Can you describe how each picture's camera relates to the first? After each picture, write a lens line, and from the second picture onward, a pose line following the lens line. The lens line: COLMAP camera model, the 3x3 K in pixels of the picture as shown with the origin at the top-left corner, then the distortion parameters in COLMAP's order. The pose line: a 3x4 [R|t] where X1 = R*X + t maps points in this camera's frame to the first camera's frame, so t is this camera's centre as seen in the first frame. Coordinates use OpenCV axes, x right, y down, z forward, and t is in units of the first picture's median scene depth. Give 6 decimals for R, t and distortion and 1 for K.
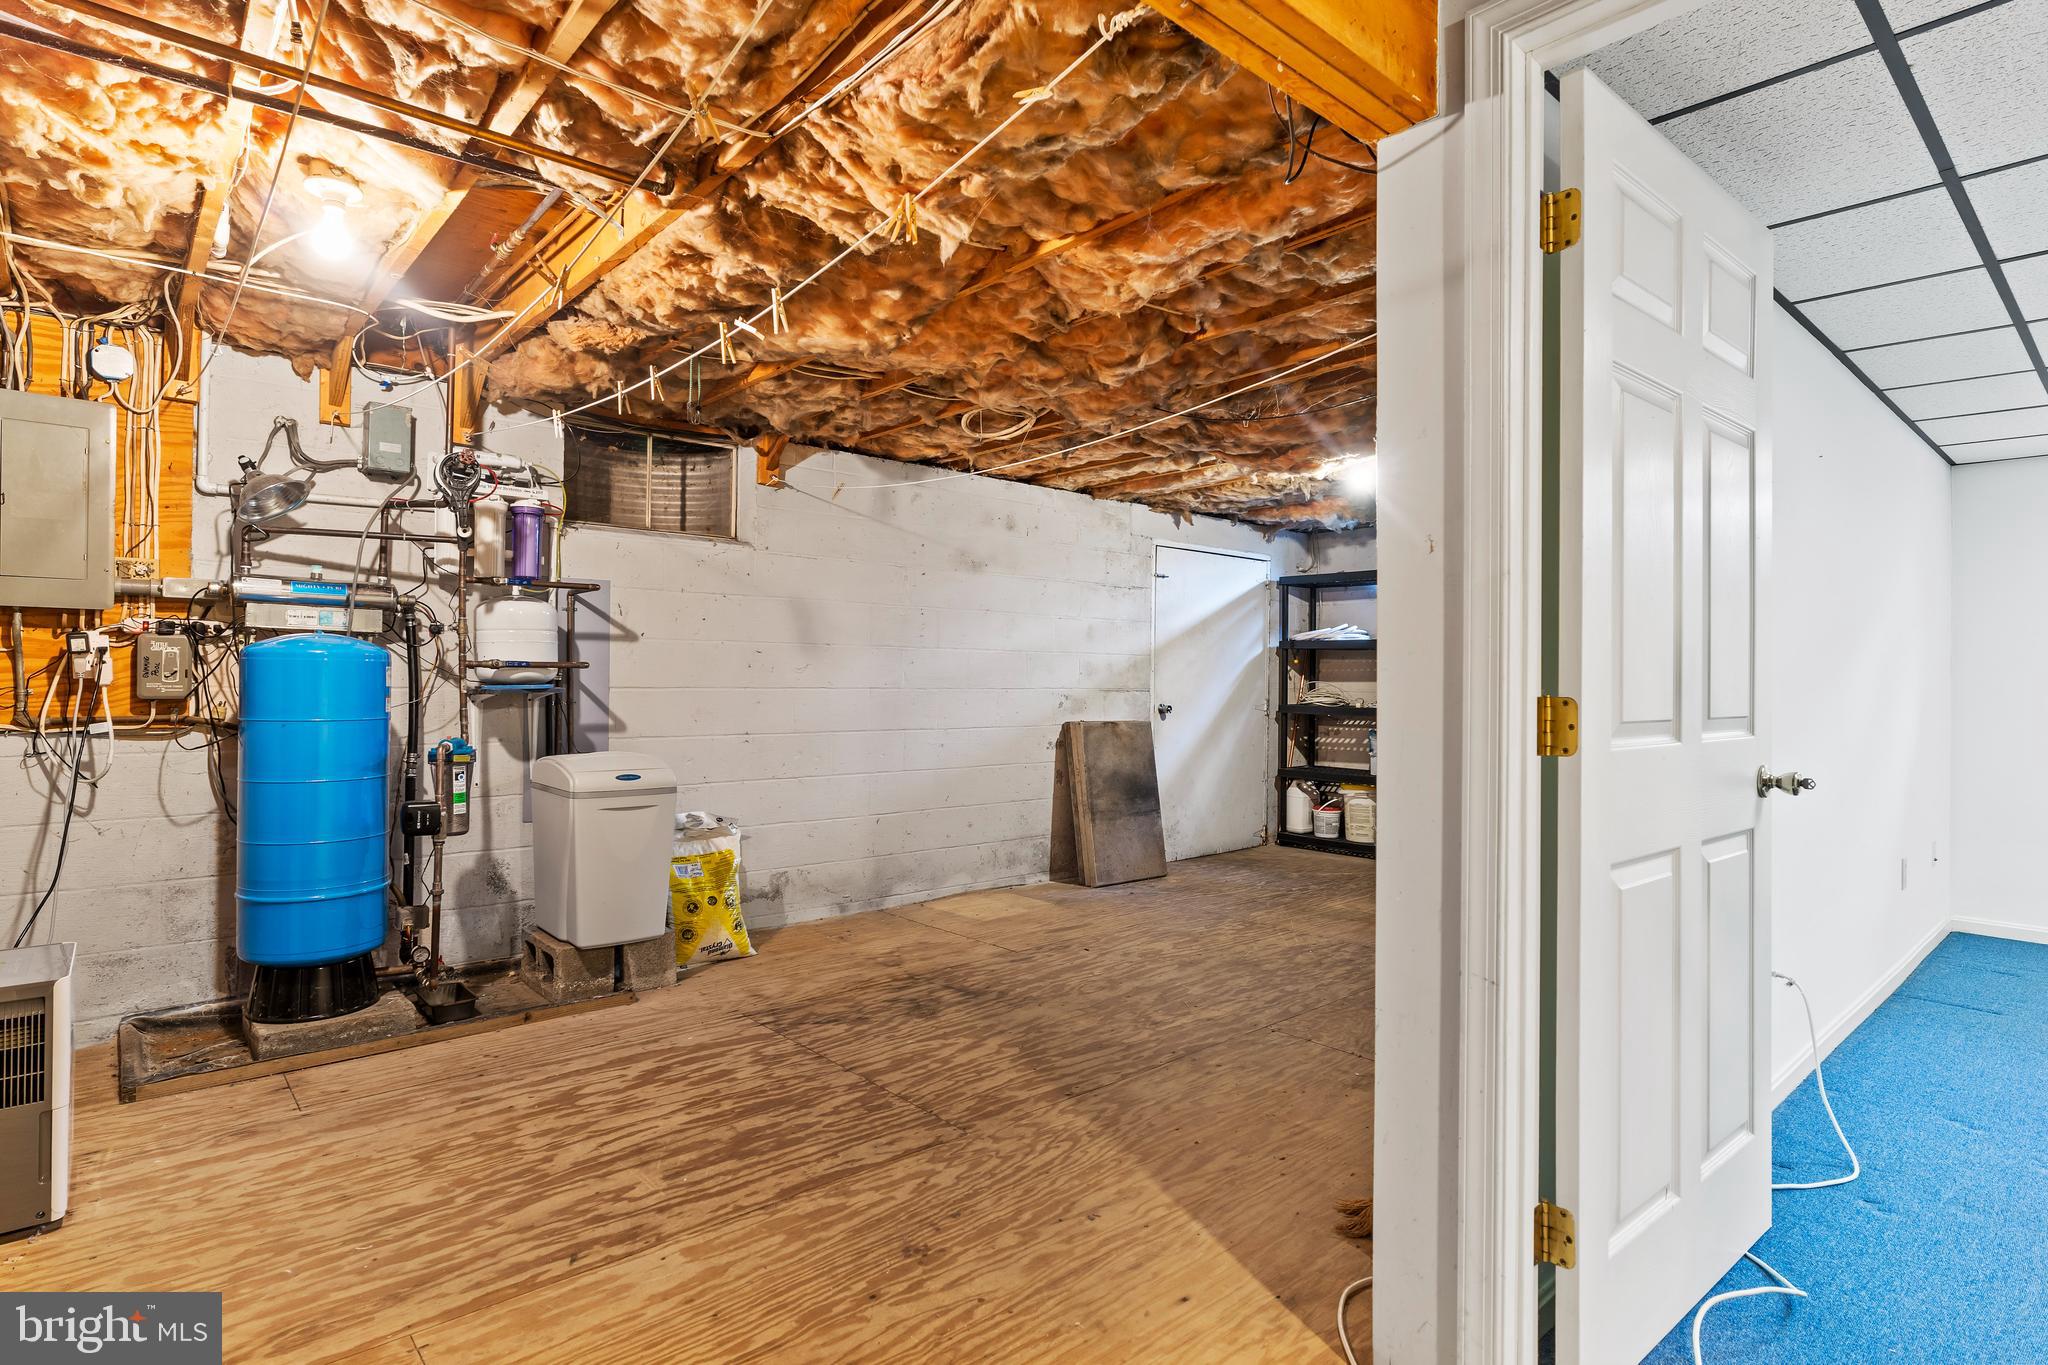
lens RADIAL K [[1062.2, 0, 1017.6], [0, 1062.2, 677.5], [0, 0, 1]] dist [-0.002382, 0.000201]
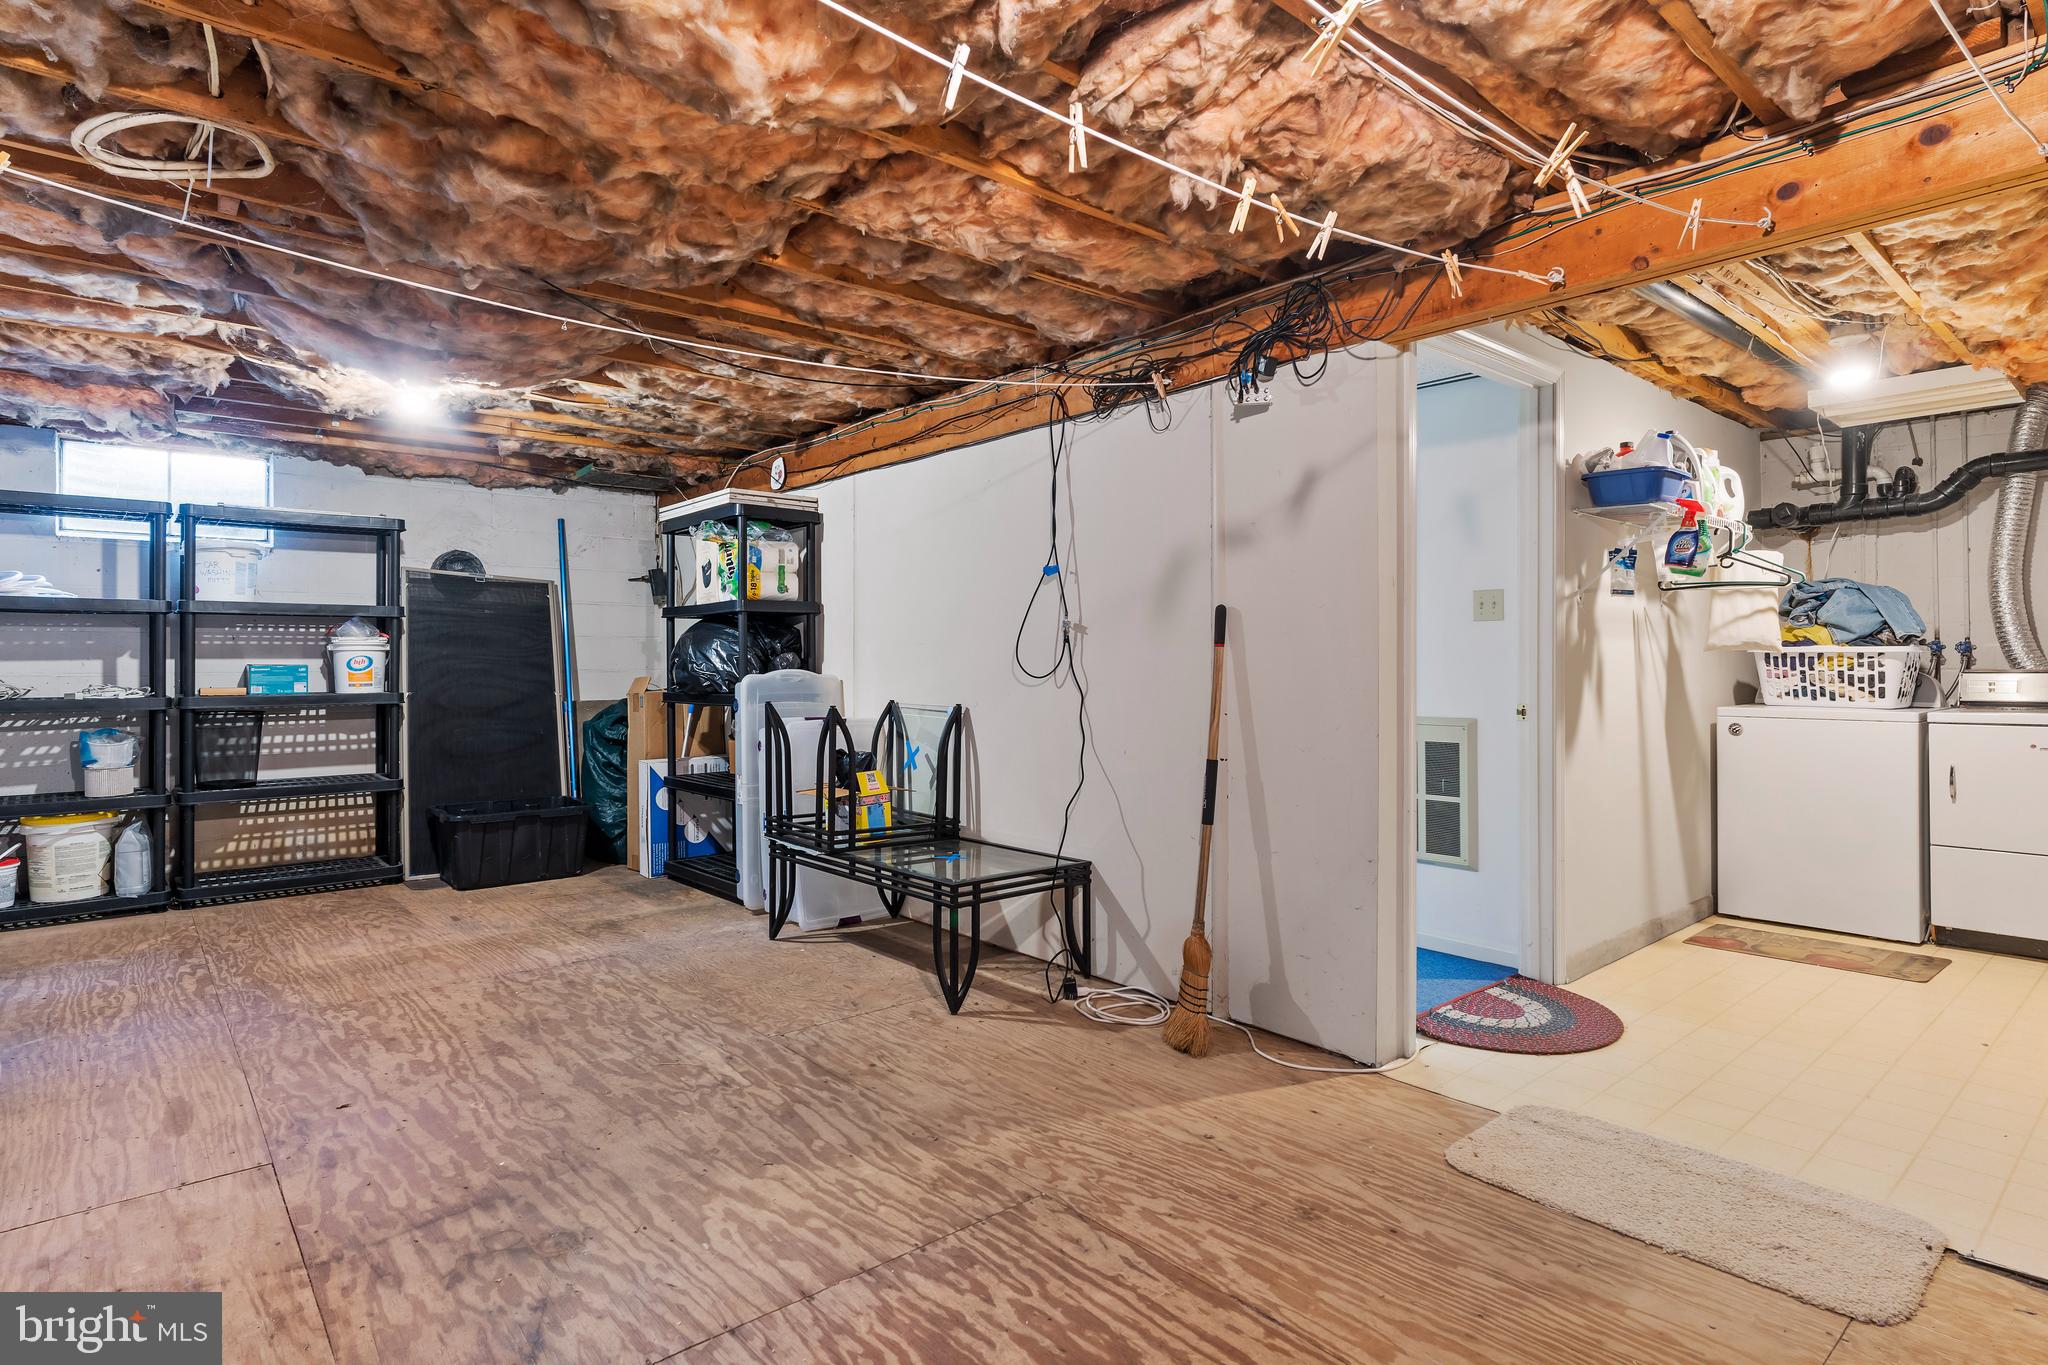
lens RADIAL K [[1062.2, 0, 1017.6], [0, 1062.2, 677.5], [0, 0, 1]] dist [-0.002382, 0.000201]
pose [[0.010743, -0.025159, 0.999626, -0.779096], [-0.001077, 0.999683, 0.025172, -0.010025], [-0.999942, -0.001347, 0.010712, 0.877895]]
